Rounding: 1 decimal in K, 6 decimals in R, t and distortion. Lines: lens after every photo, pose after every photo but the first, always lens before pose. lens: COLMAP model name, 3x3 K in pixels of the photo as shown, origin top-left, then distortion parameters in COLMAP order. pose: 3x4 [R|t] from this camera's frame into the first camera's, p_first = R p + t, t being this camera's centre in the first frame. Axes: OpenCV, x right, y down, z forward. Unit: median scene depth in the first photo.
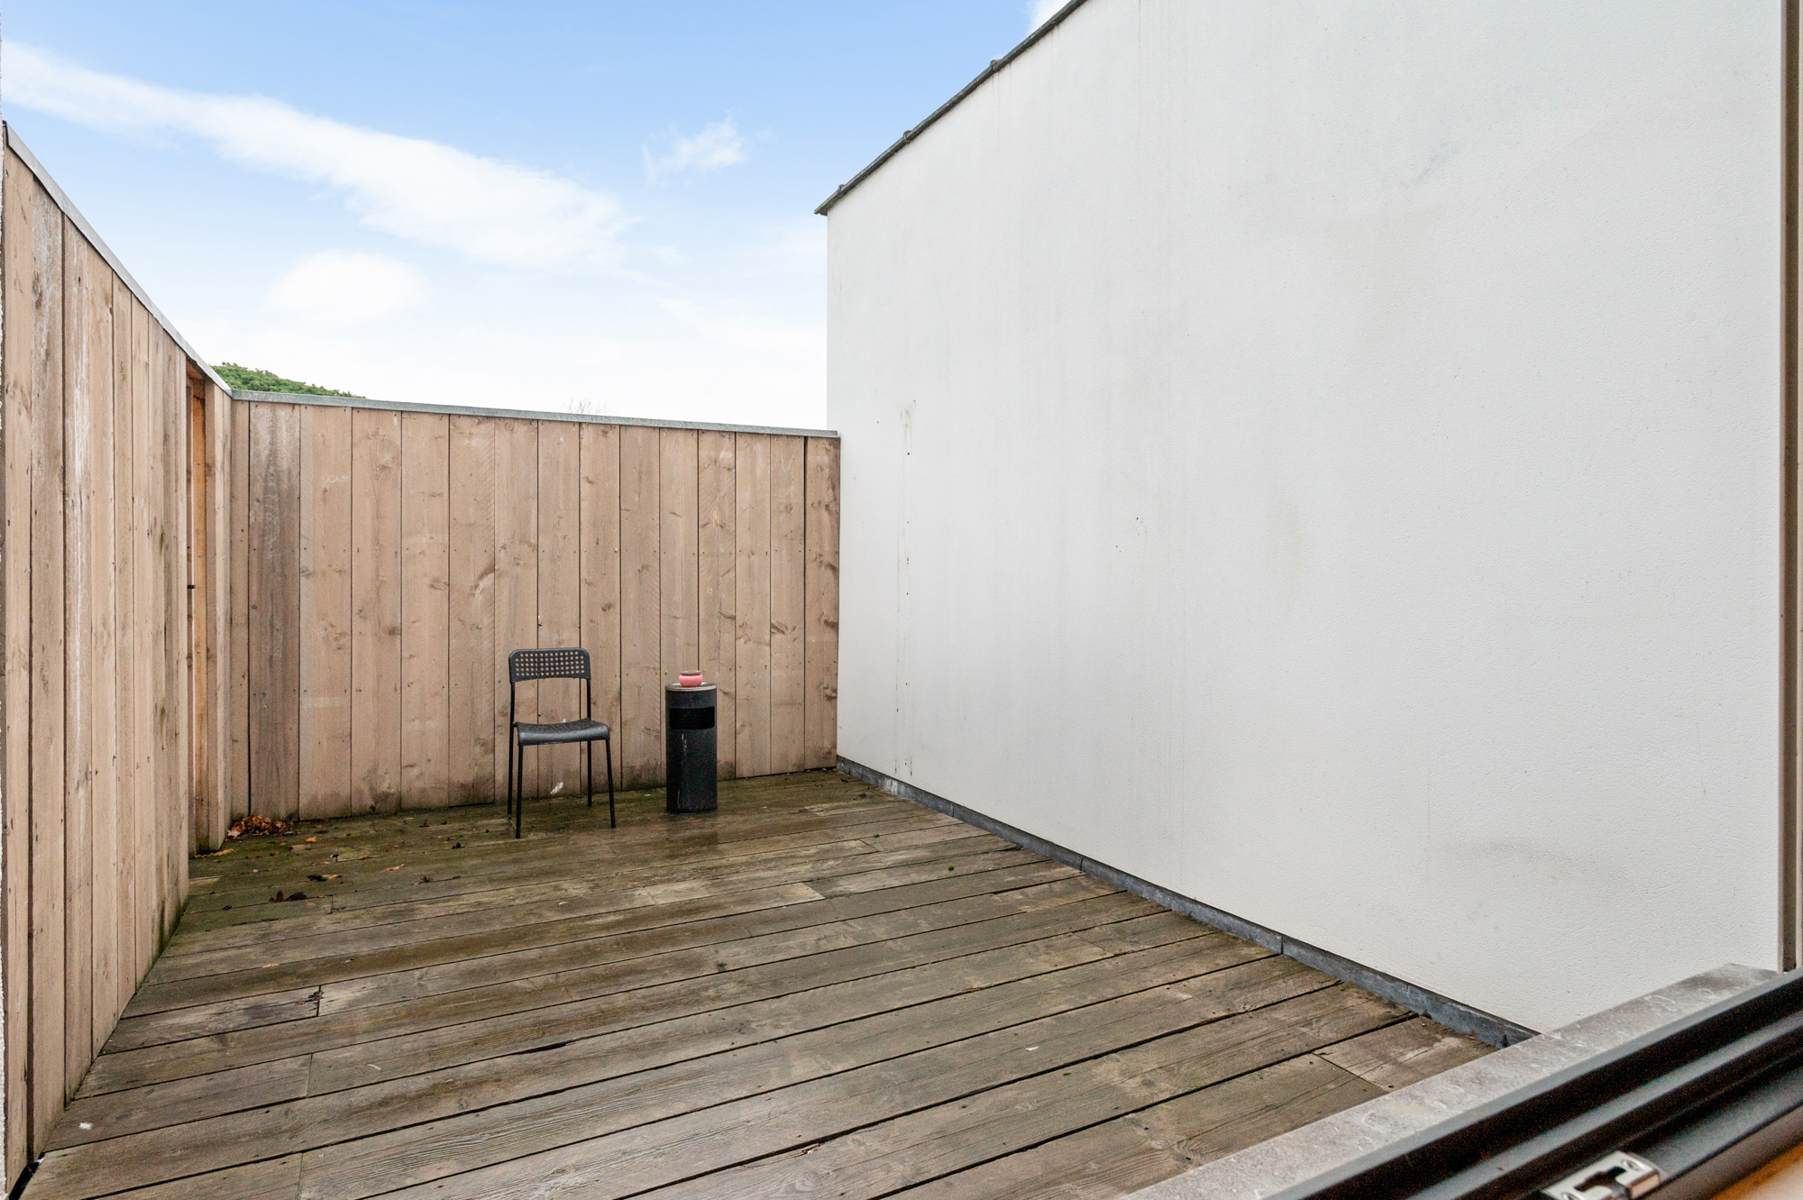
lens RADIAL K [[945.5, 0, 883.1], [0, 945.5, 588.5], [0, 0, 1]] dist [-0.003896, 0.011313]
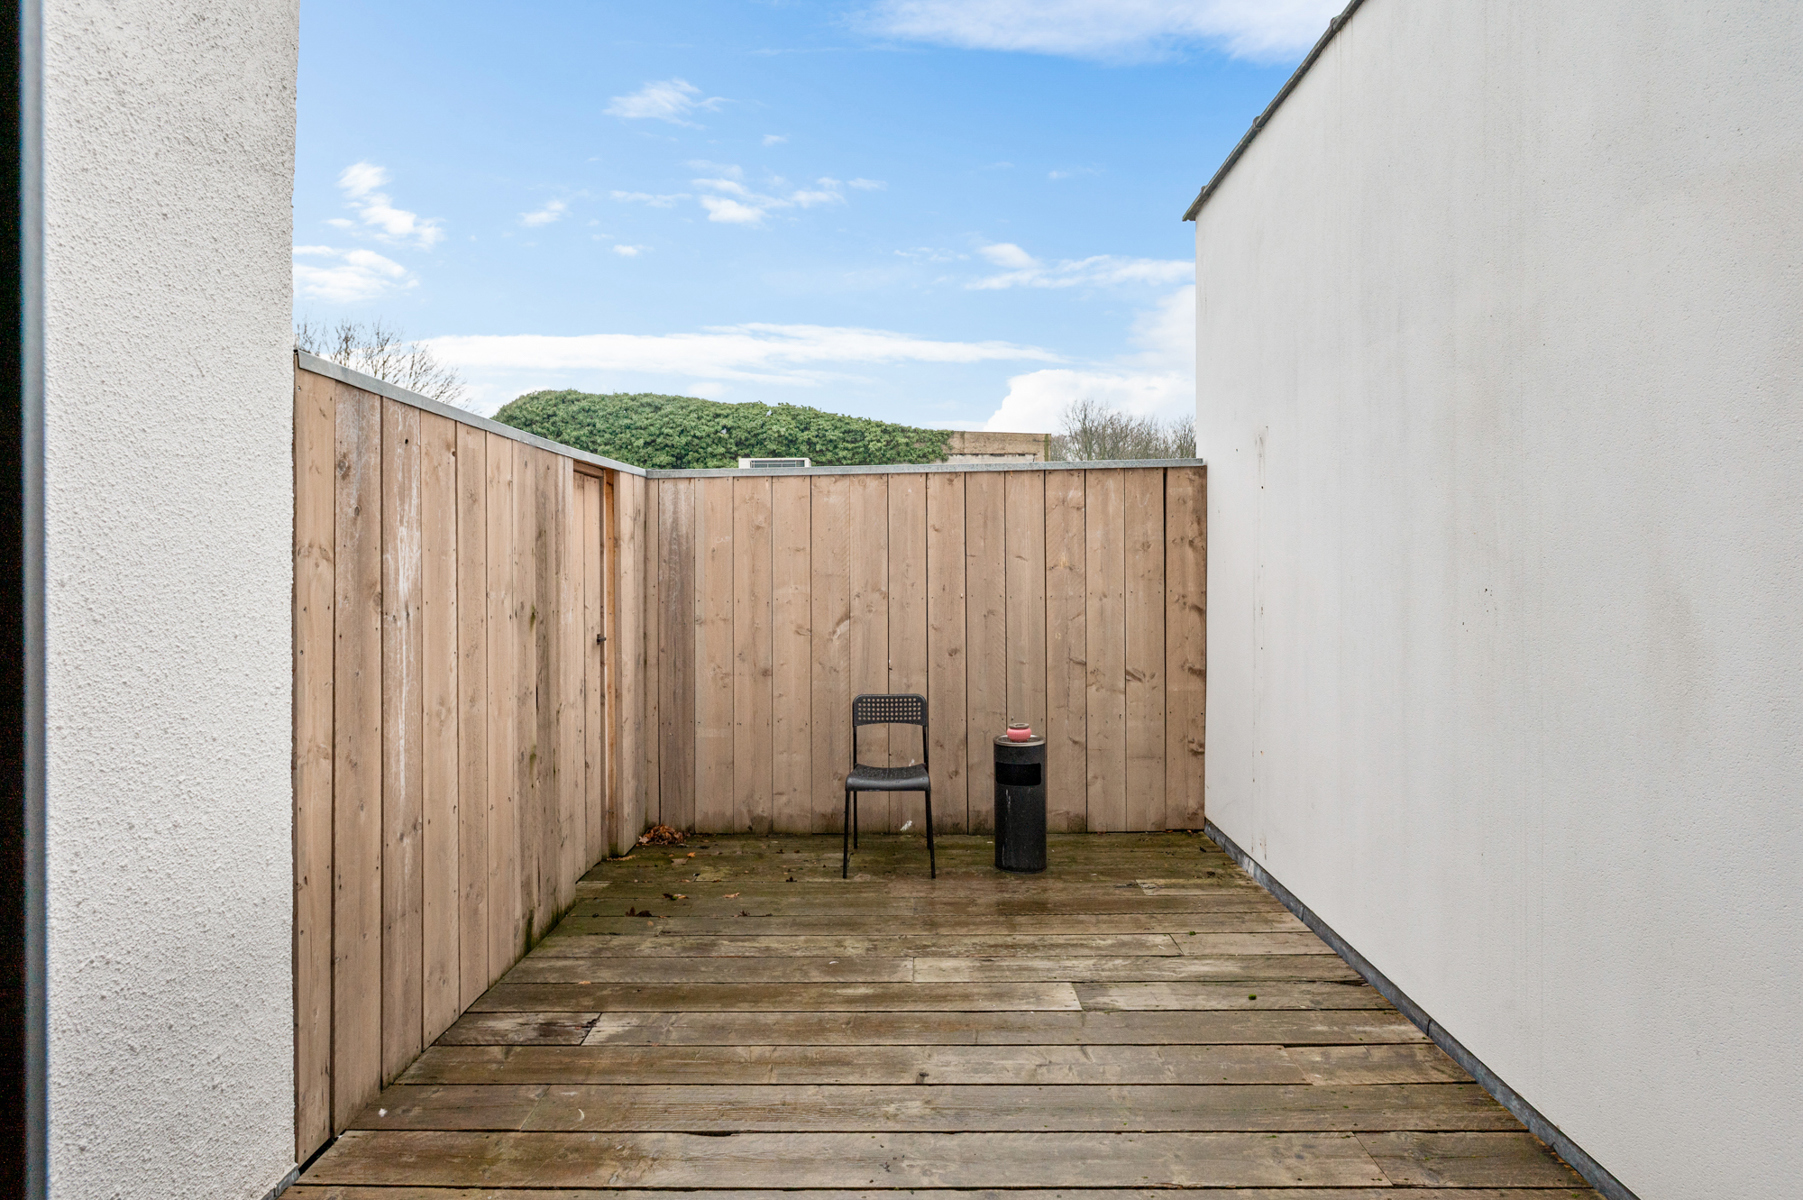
lens RADIAL K [[945.5, 0, 883.1], [0, 945.5, 588.5], [0, 0, 1]] dist [-0.003896, 0.011313]
pose [[0.881716, -0.004627, -0.471759, 0.153661], [0.003018, 0.999987, -0.004167, -0.056260], [0.471772, 0.002250, 0.881718, 0.083995]]
